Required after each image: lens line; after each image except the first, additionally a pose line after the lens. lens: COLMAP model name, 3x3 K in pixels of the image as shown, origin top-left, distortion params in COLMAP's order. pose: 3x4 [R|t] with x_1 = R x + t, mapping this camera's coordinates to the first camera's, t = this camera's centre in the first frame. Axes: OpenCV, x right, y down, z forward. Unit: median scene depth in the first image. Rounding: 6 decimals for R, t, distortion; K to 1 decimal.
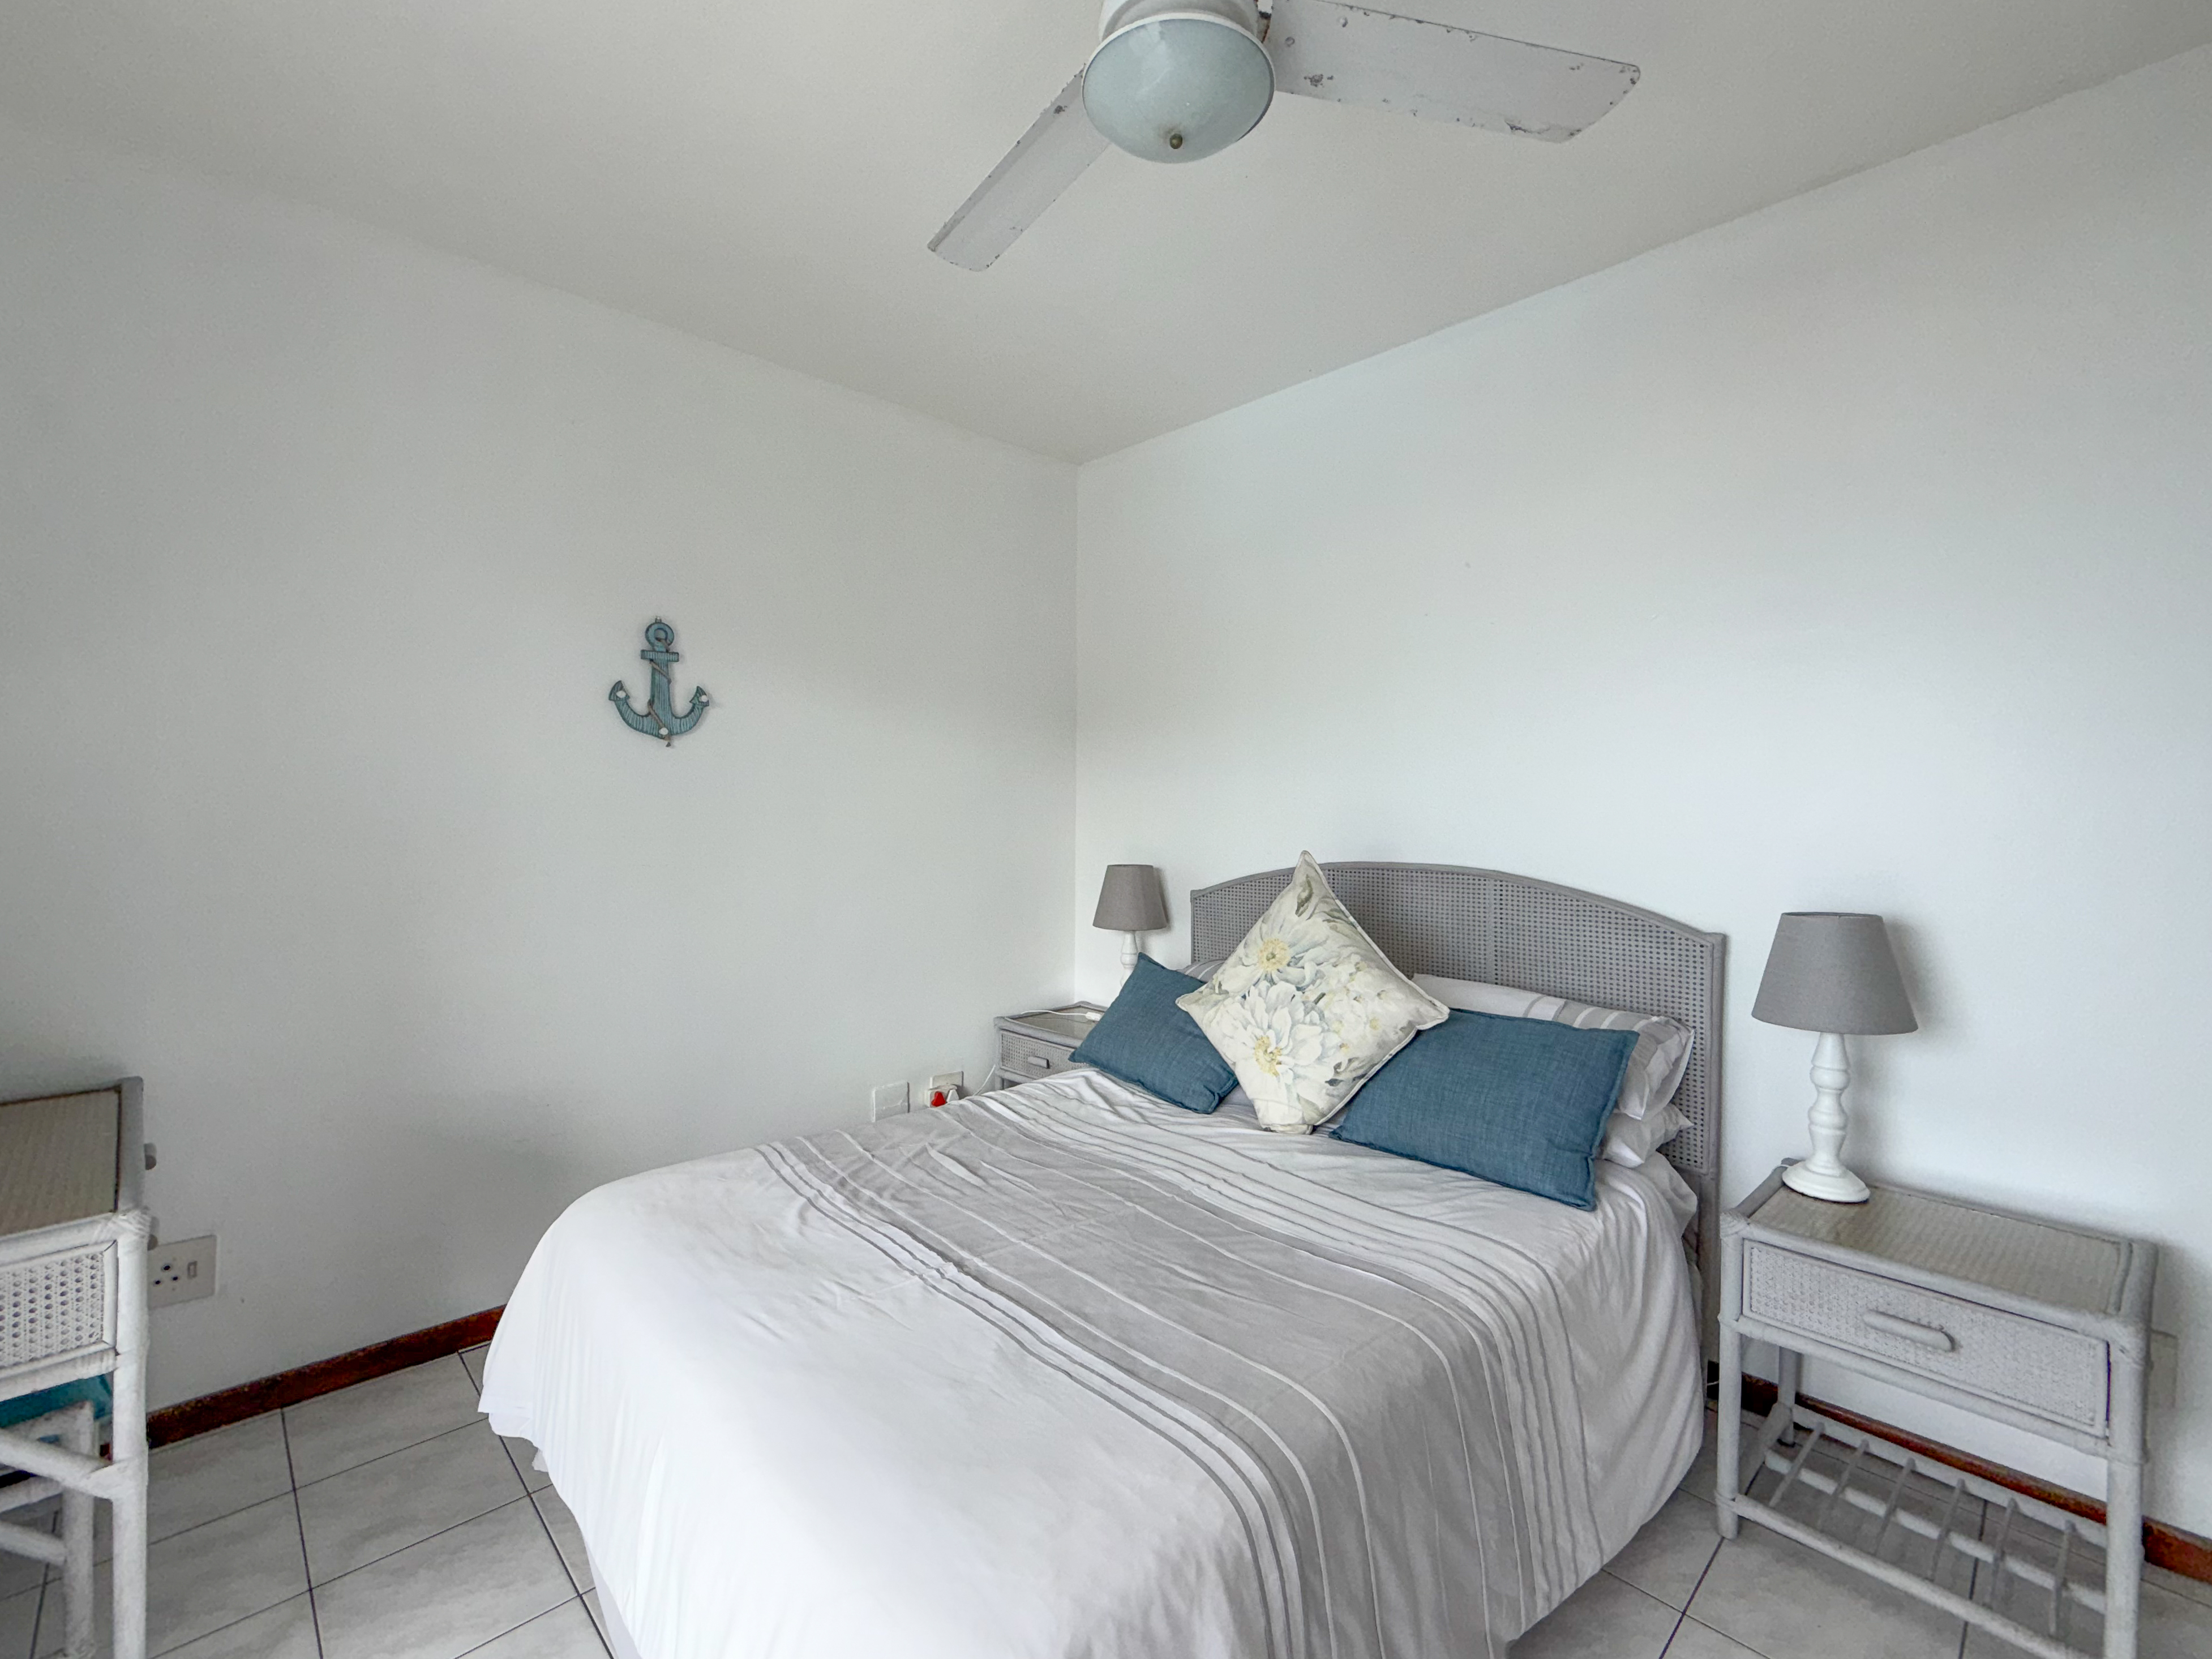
lens RADIAL K [[971.5, 0, 1106.0], [0, 971.5, 829.5], [0, 0, 1]] dist [0.000733, 0.000235]
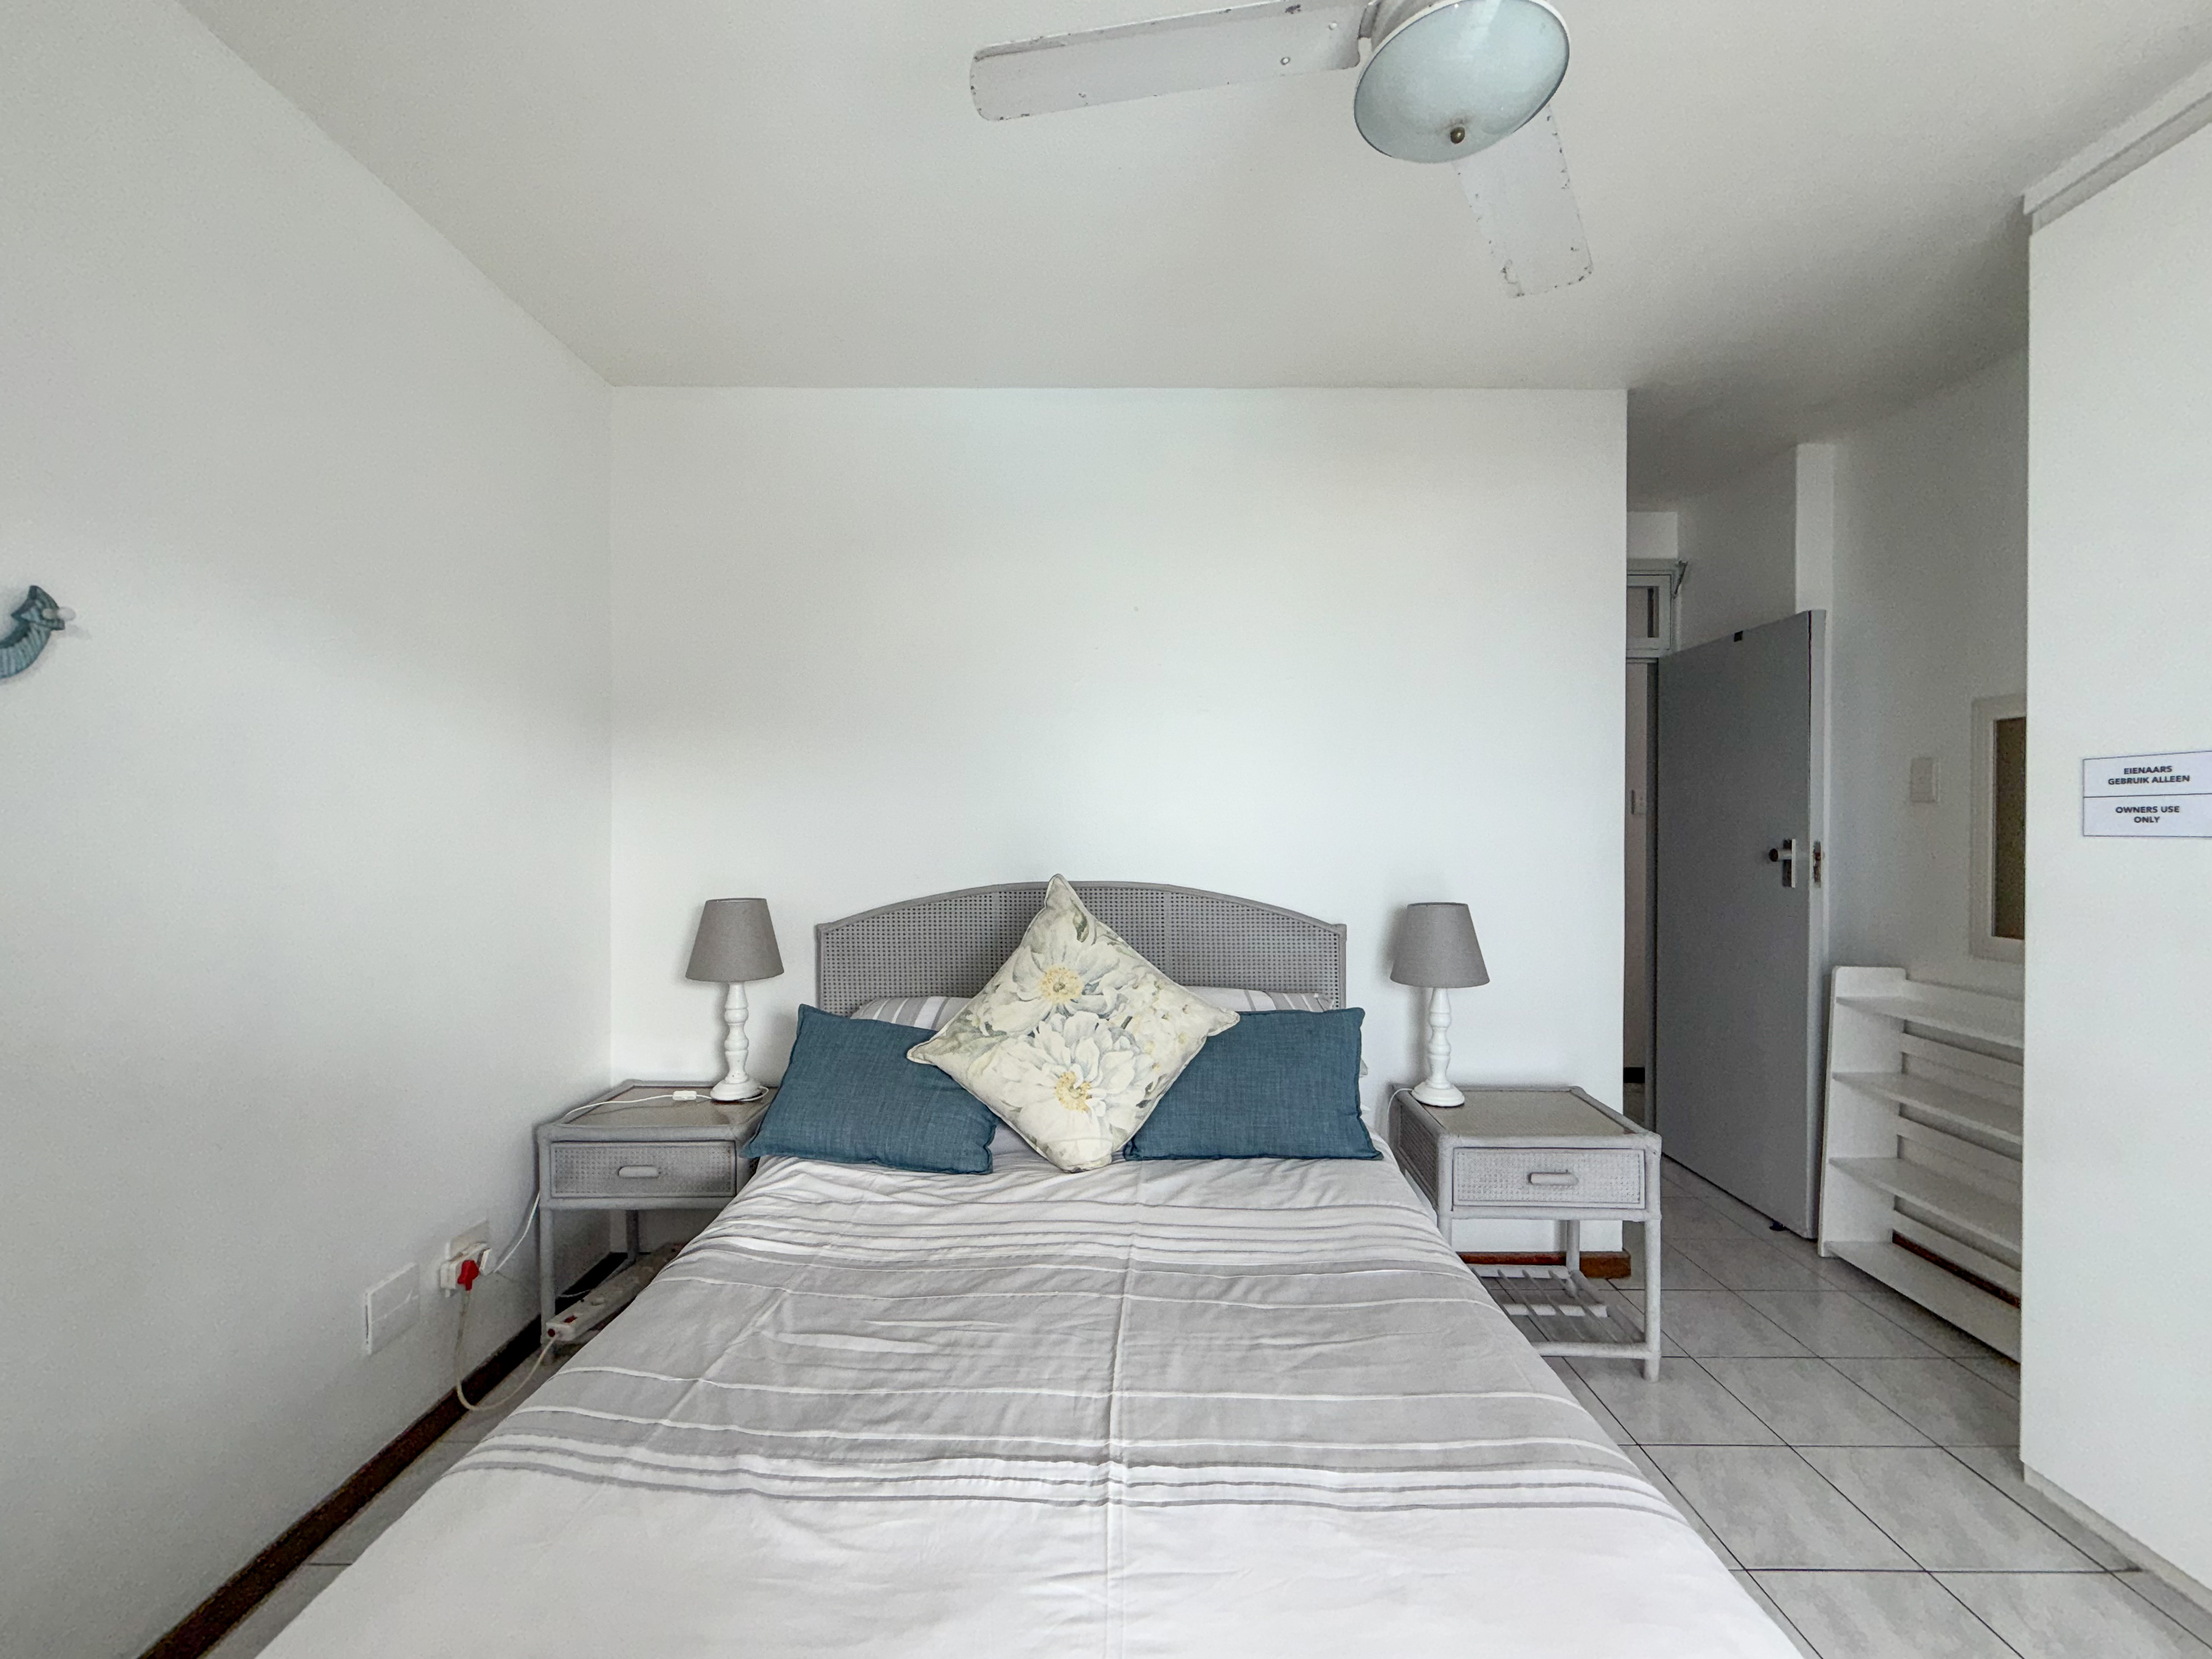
lens RADIAL K [[900.3, 0, 1140.2], [0, 900.3, 831.9], [0, 0, 1]] dist [0.000735, 0.000126]
pose [[0.690427, -0.008199, 0.723356, -0.430614], [0.016961, 0.999844, -0.004856, -0.016187], [-0.723203, 0.015622, 0.690459, 0.348253]]
